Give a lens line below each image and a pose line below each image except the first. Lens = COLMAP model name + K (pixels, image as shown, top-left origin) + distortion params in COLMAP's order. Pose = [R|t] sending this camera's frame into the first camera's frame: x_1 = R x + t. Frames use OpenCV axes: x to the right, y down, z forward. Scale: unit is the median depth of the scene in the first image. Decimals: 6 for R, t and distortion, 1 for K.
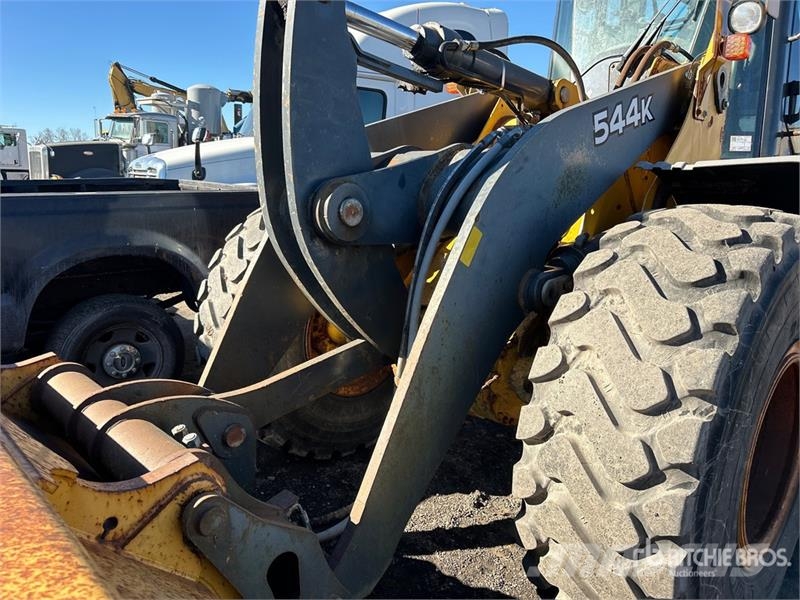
lens RADIAL K [[601.6, 0, 404.1], [0, 601.6, 299.8], [0, 0, 1]] dist [0.055130, -0.063109]
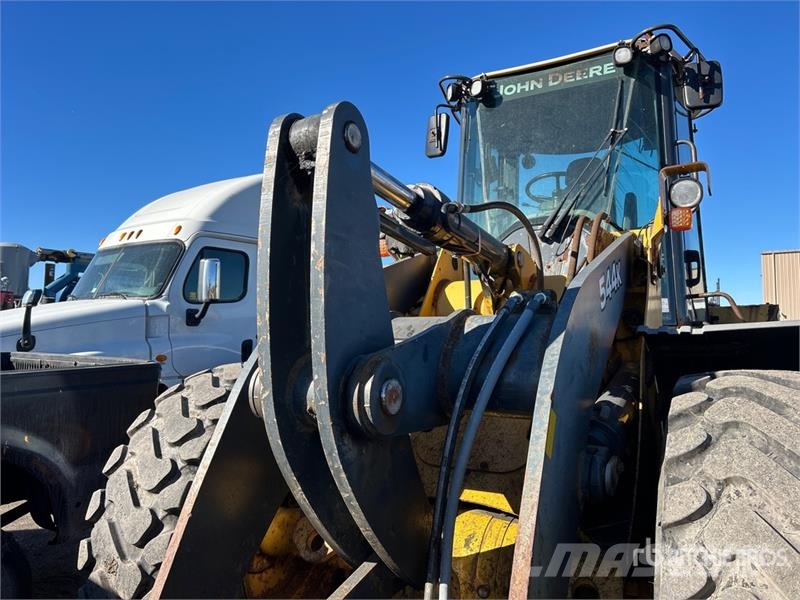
lens RADIAL K [[601.6, 0, 397.3], [0, 601.6, 297.2], [0, 0, 1]] dist [0.055130, -0.063109]
pose [[0.958355, -0.005911, 0.285519, -0.308115], [0.079411, 0.965872, -0.246547, -0.078254], [-0.274318, 0.258952, 0.926117, 0.242046]]
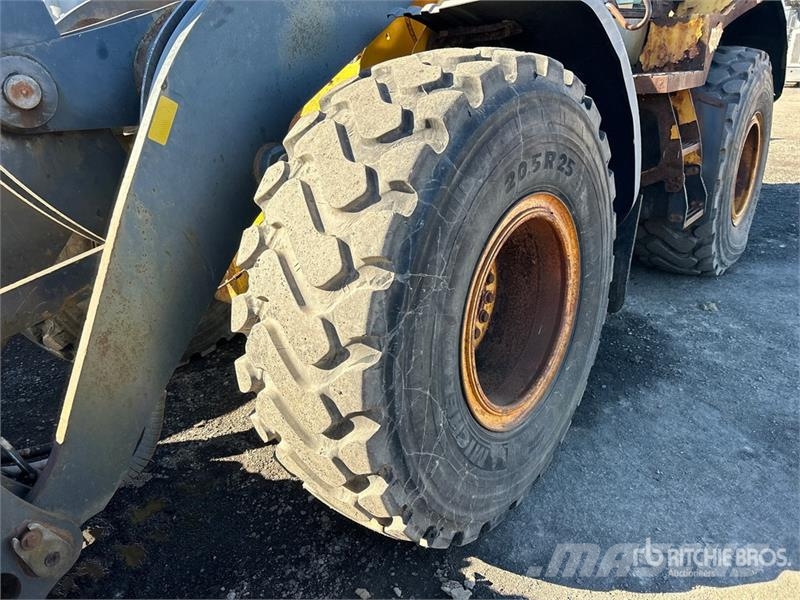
lens RADIAL K [[601.6, 0, 405.3], [0, 601.6, 306.8], [0, 0, 1]] dist [0.055130, -0.063109]
pose [[0.989695, -0.116518, 0.083234, 0.340739], [0.099932, 0.978335, 0.181311, 0.046949], [-0.102557, -0.171124, 0.979897, 0.070387]]
